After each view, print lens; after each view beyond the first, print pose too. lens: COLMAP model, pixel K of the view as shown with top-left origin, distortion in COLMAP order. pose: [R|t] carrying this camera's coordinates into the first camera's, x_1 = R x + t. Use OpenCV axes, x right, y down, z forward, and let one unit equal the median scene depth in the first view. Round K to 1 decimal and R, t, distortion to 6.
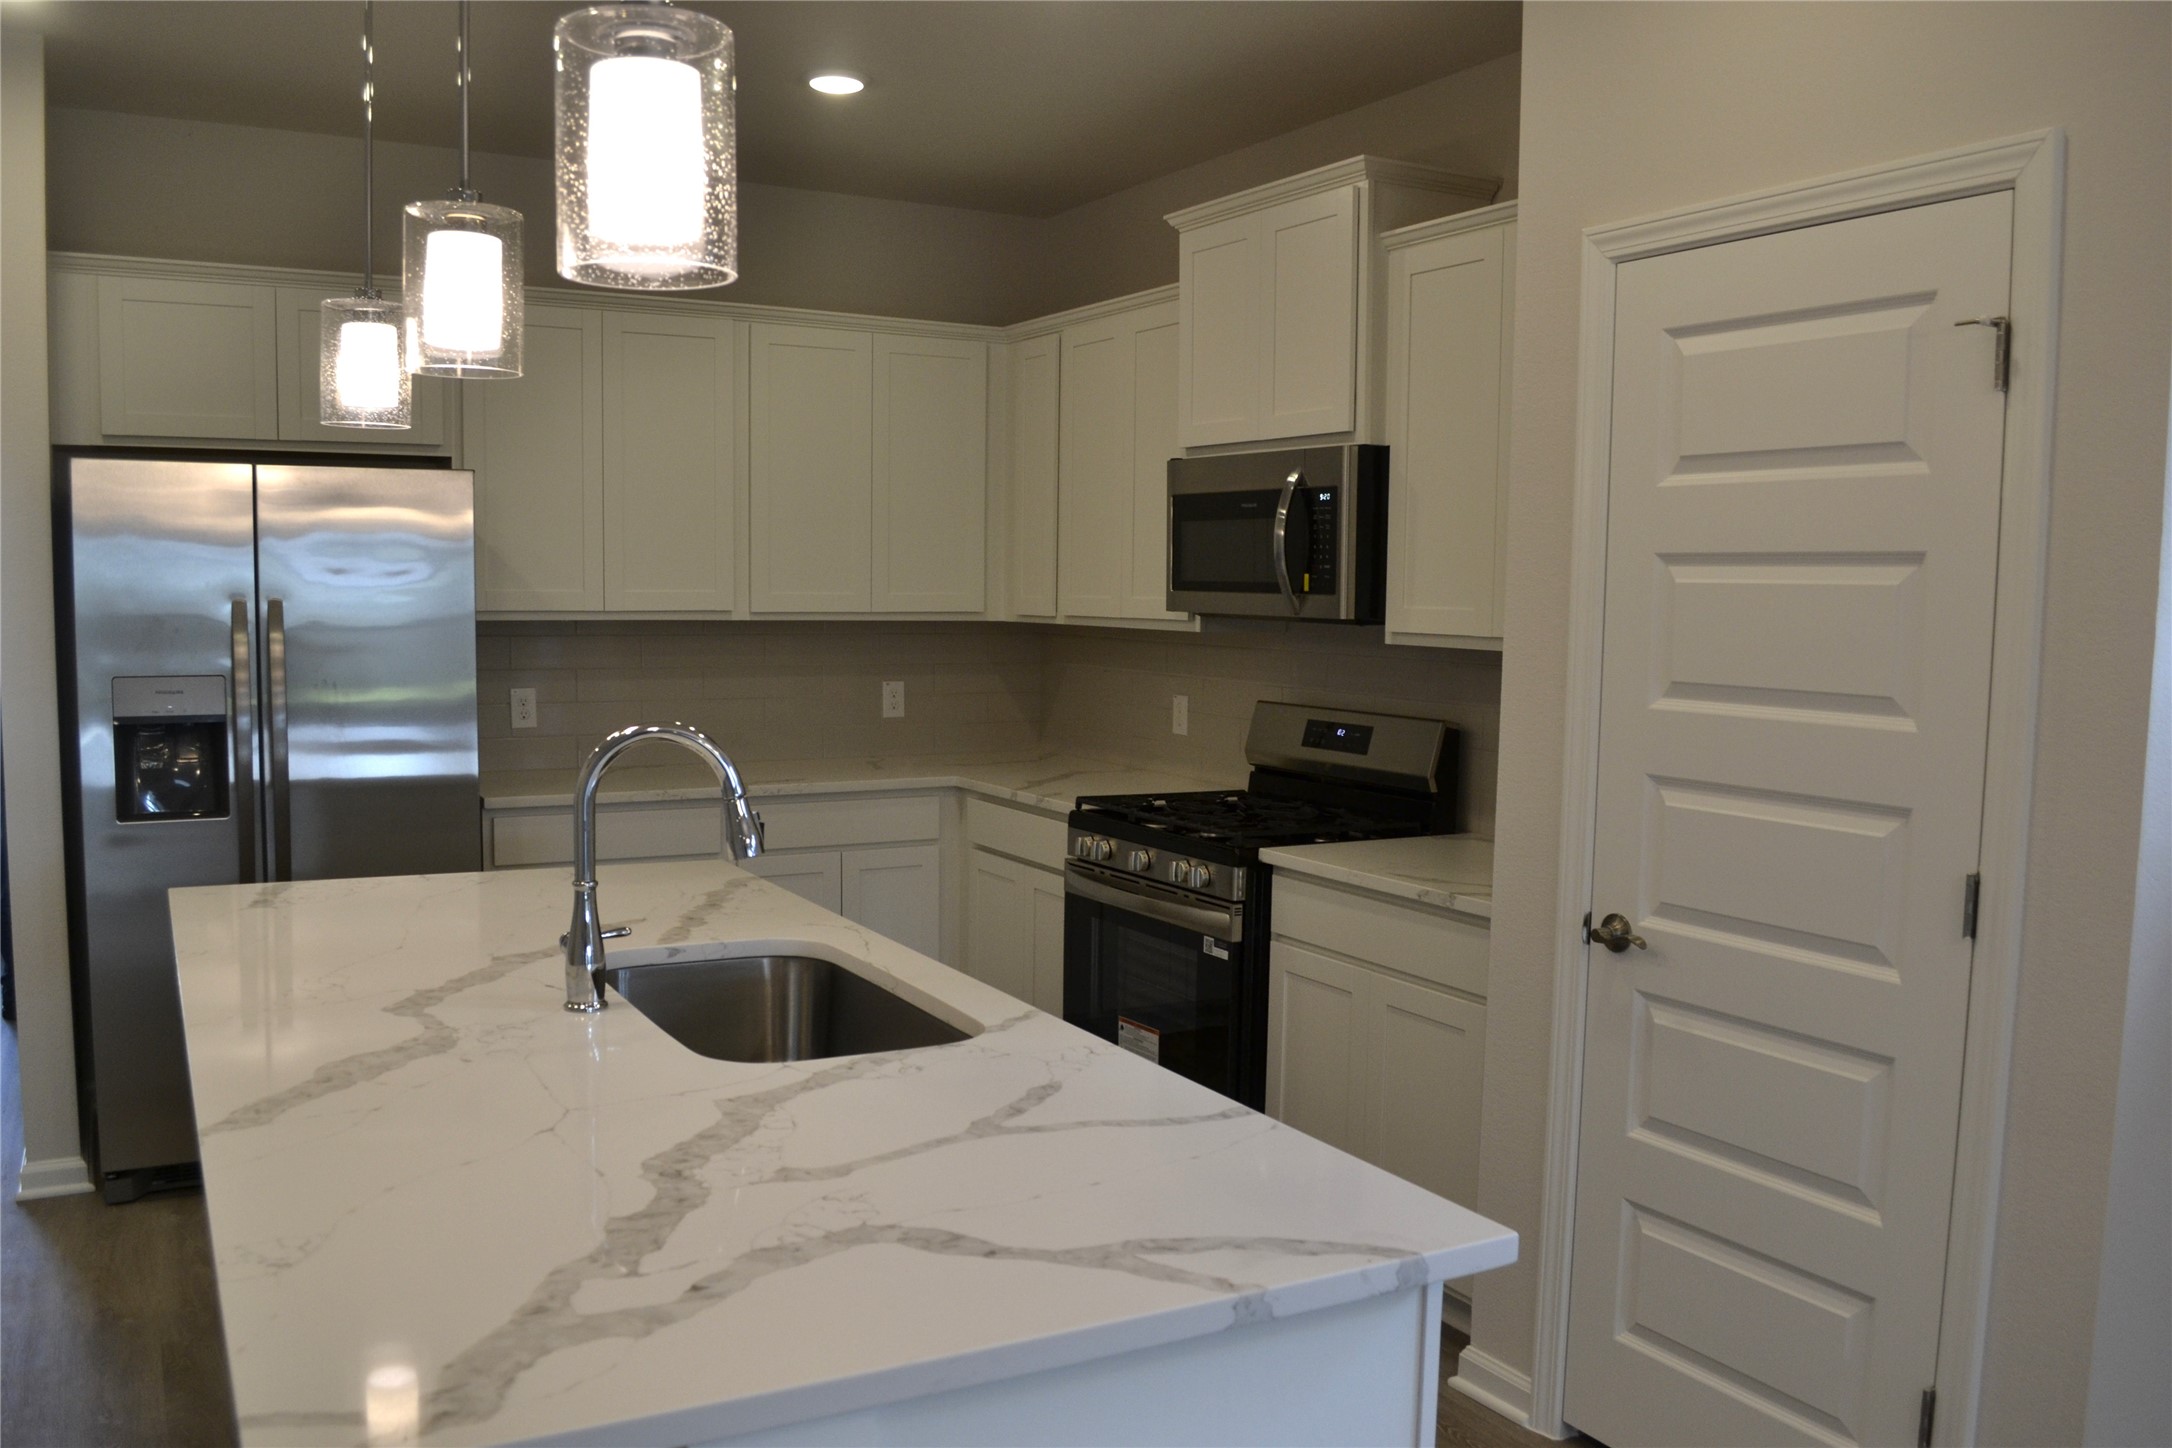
lens RADIAL K [[1767.1, 0, 1070.8], [0, 1767.1, 731.3], [0, 0, 1]] dist [-0.079583, 0.005916]
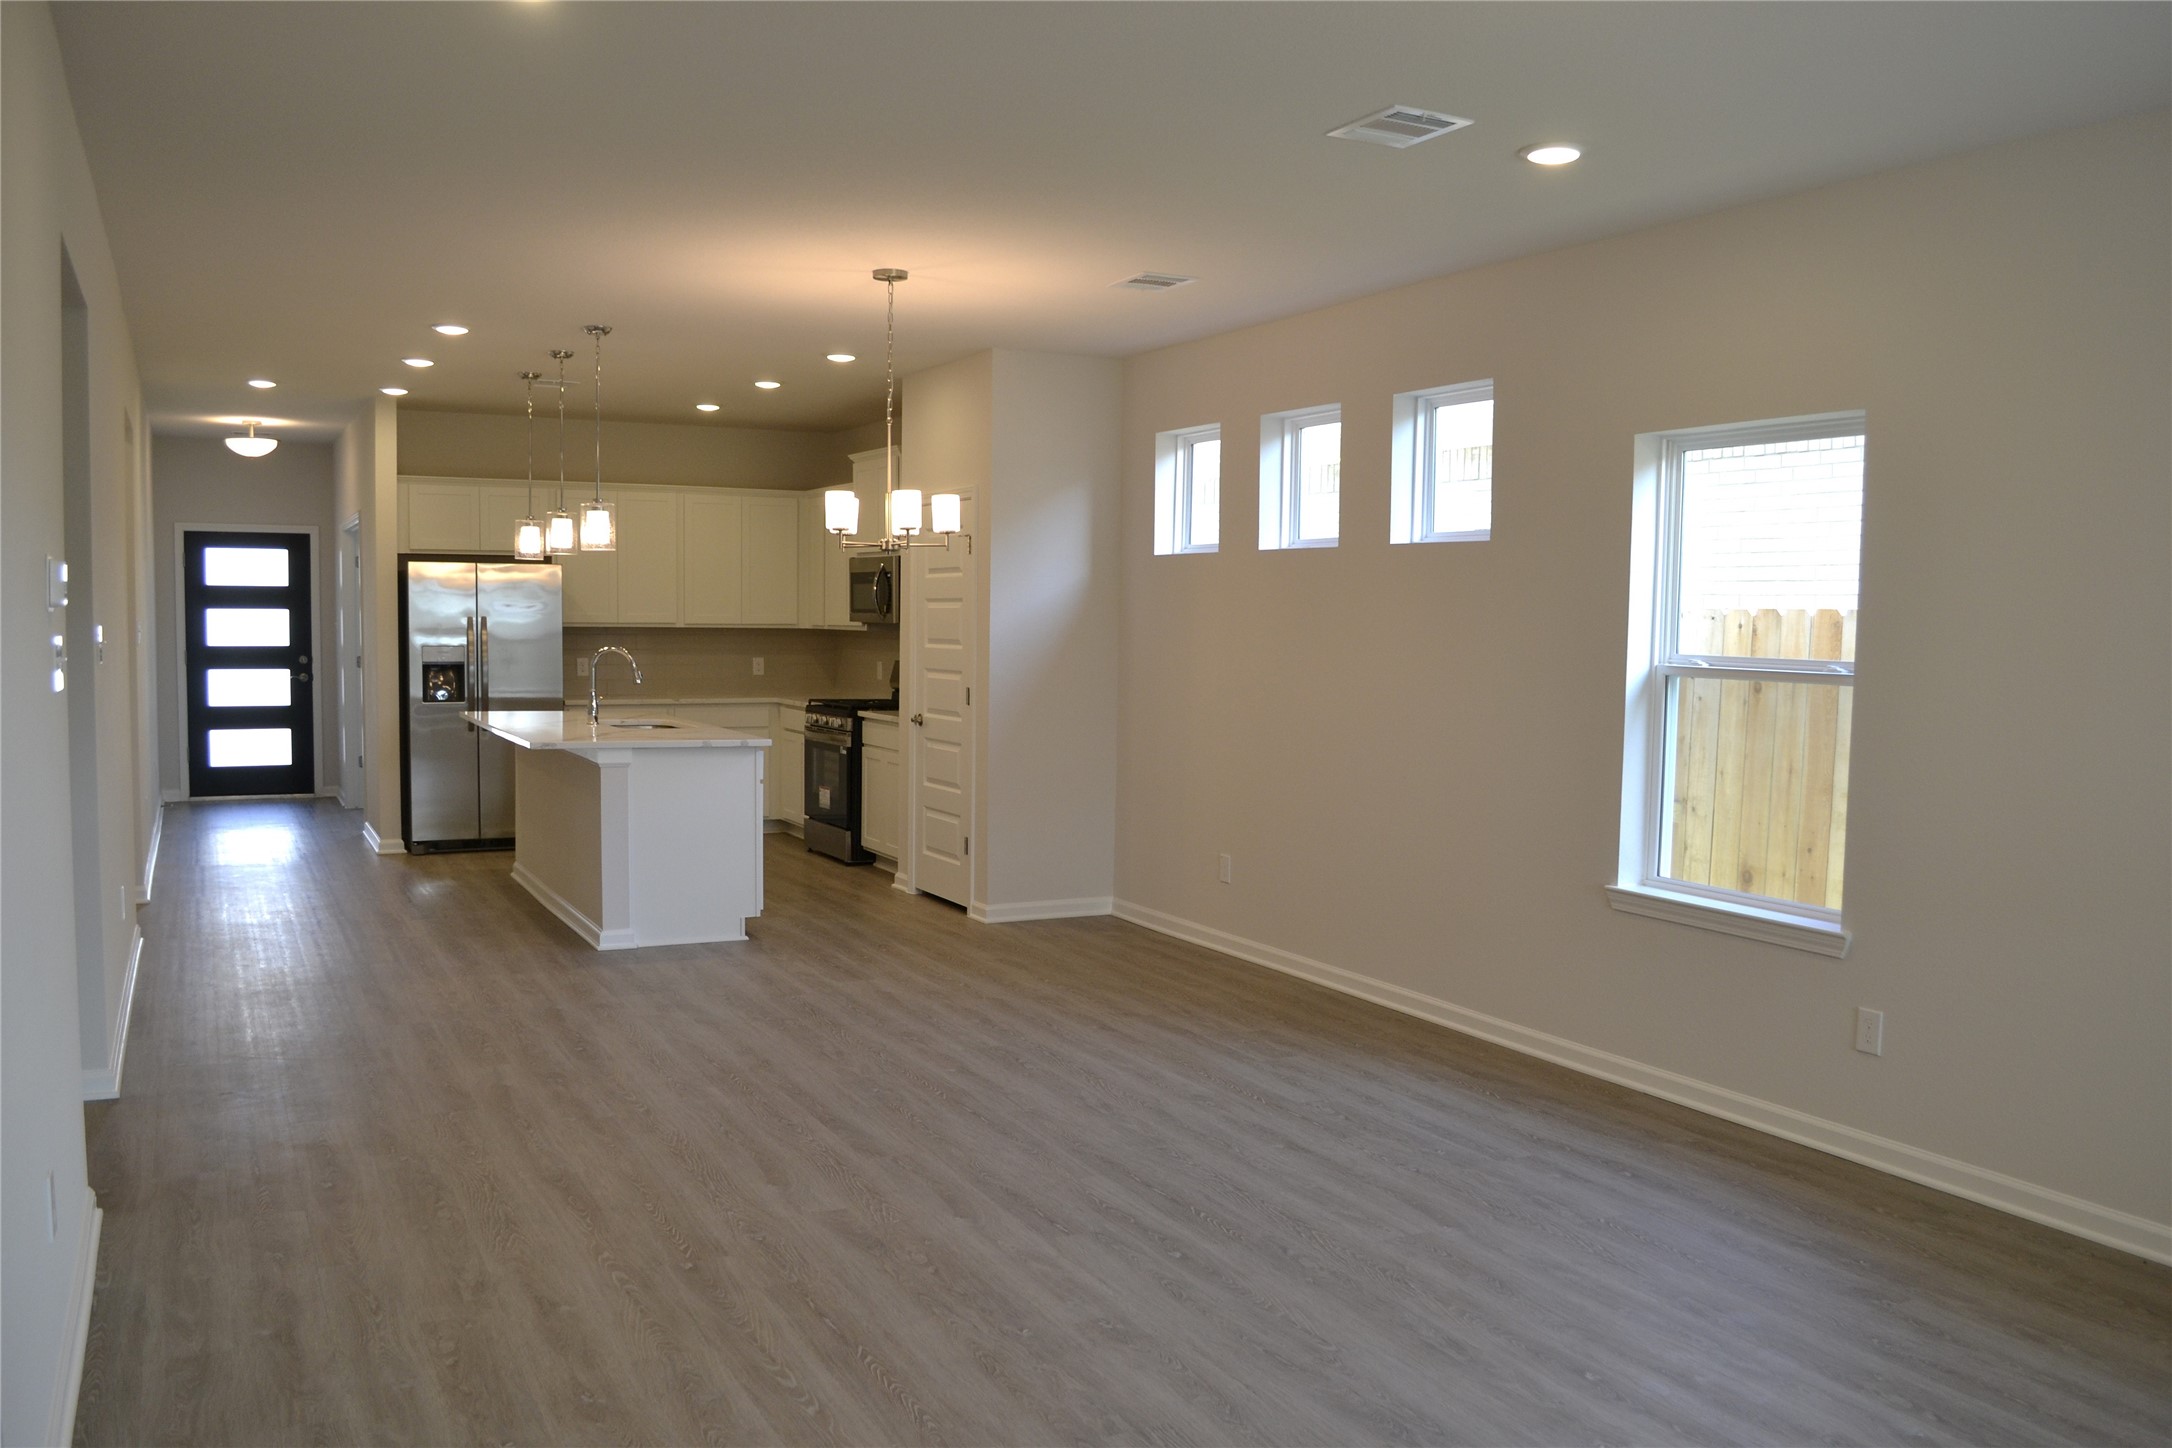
lens RADIAL K [[1767.1, 0, 1079.4], [0, 1767.1, 732.1], [0, 0, 1]] dist [-0.079583, 0.005916]
pose [[0.999253, 0.002043, -0.038598, 0.502403], [-0.002783, 0.999813, -0.019121, 0.137899], [0.038552, 0.019214, 0.999072, -1.495184]]
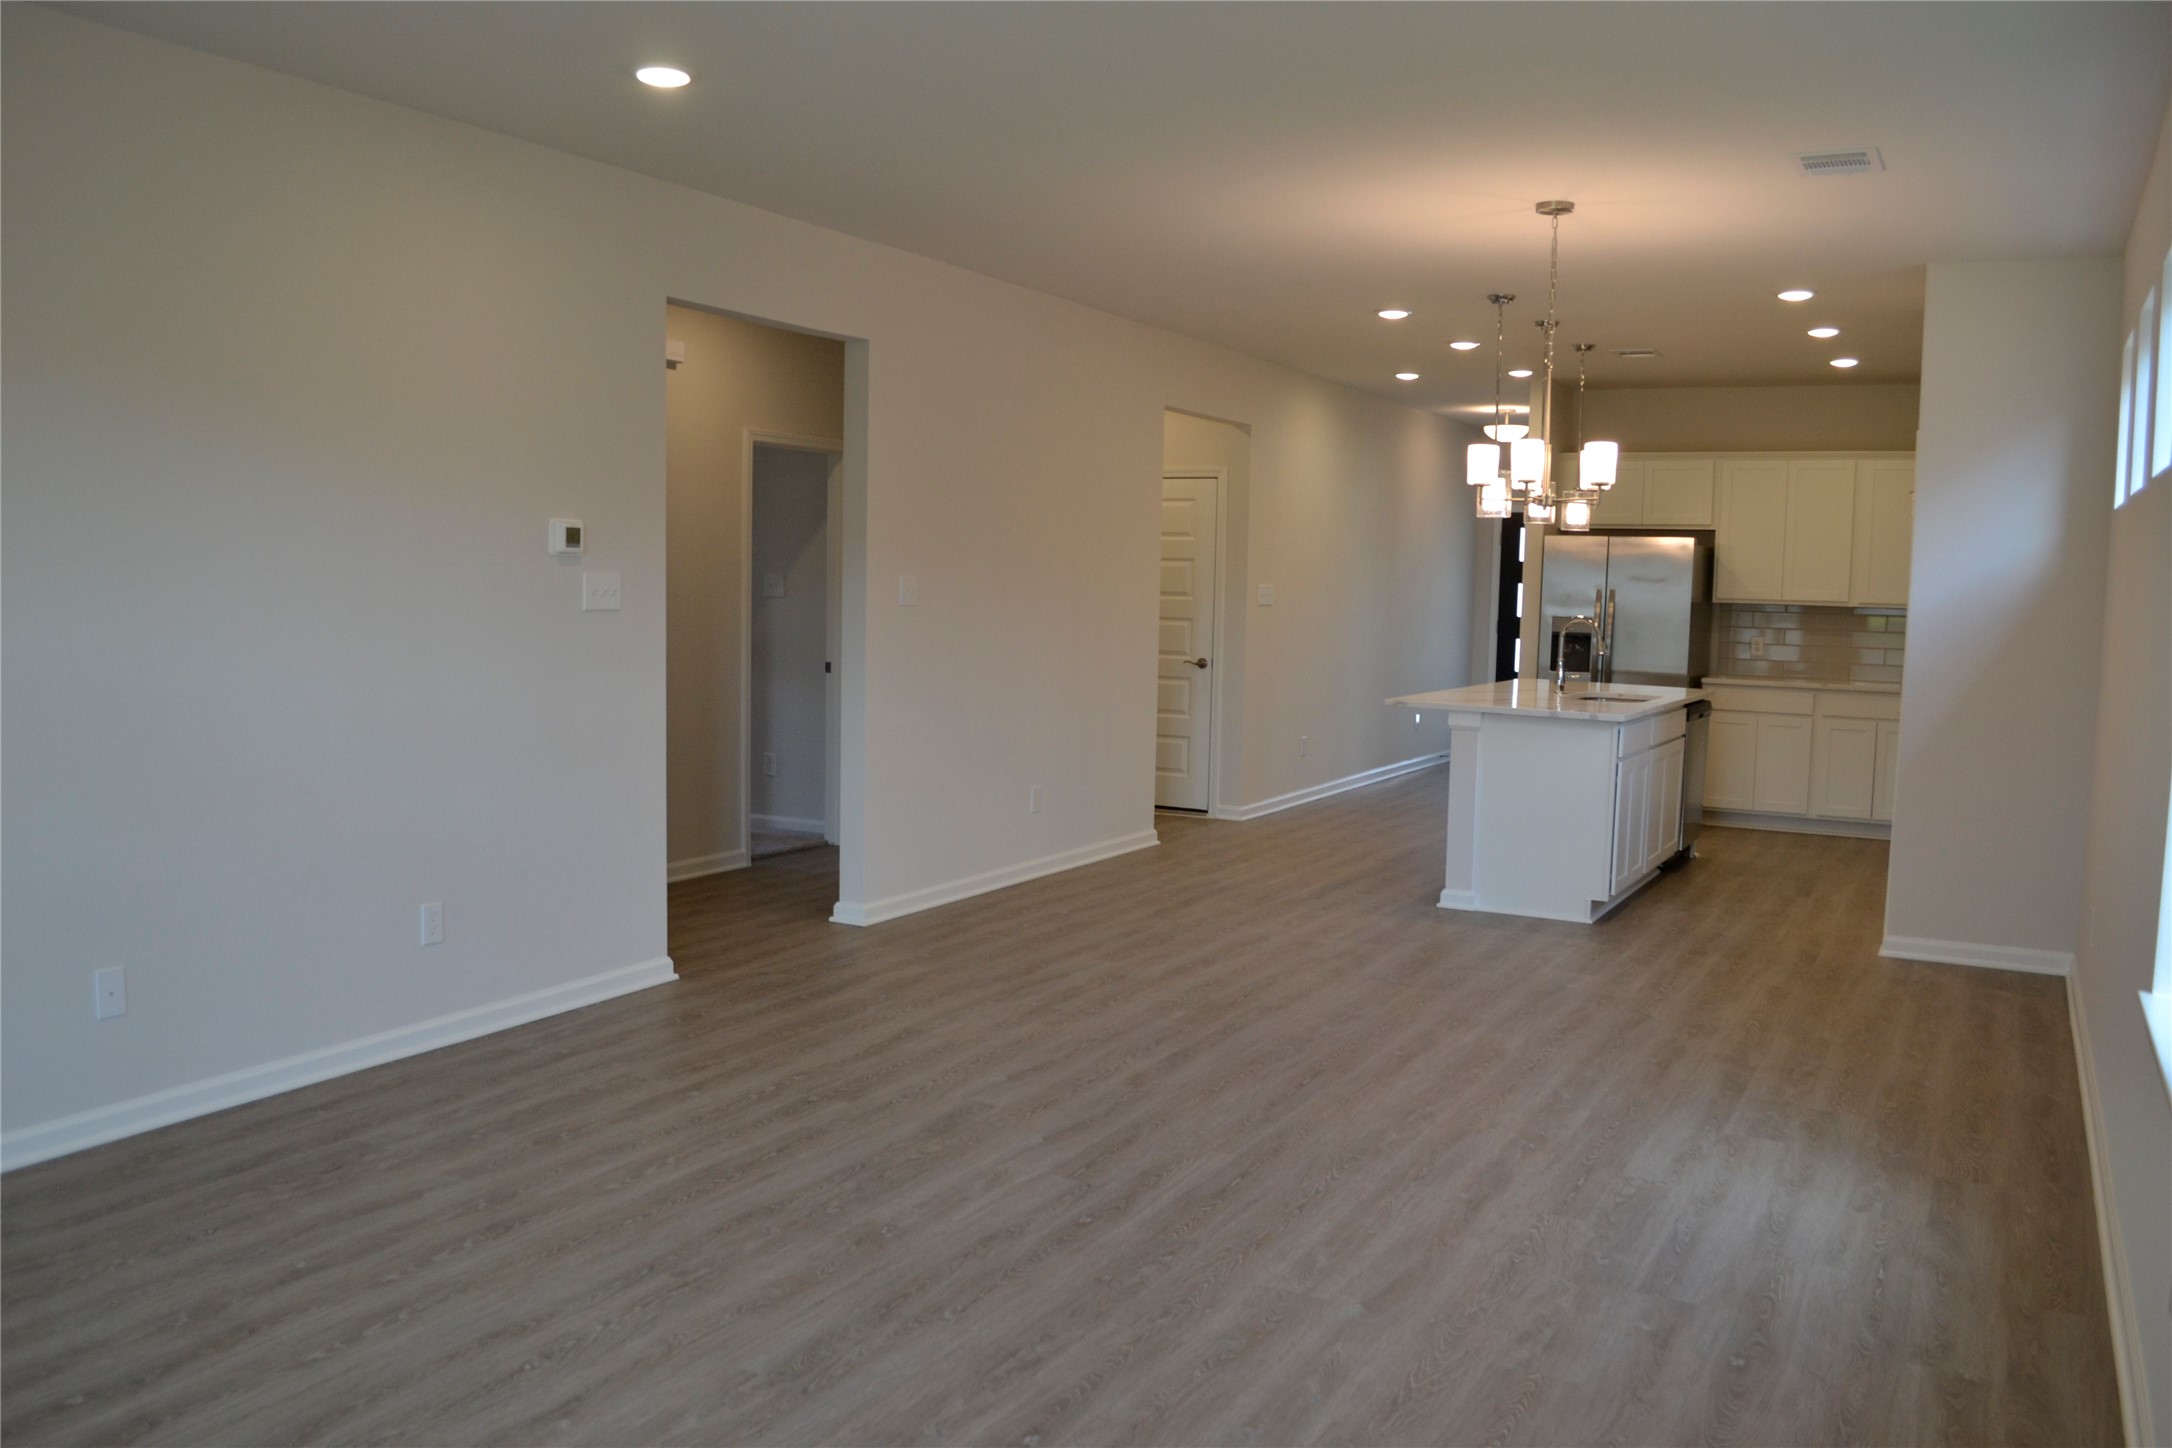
lens RADIAL K [[1767.1, 0, 1070.7], [0, 1767.1, 746.1], [0, 0, 1]] dist [-0.079583, 0.005916]
pose [[0.525202, 0.080541, -0.847158, 1.314084], [-0.088097, 0.995308, 0.040010, 0.119778], [0.846405, 0.053619, 0.529833, -1.018168]]
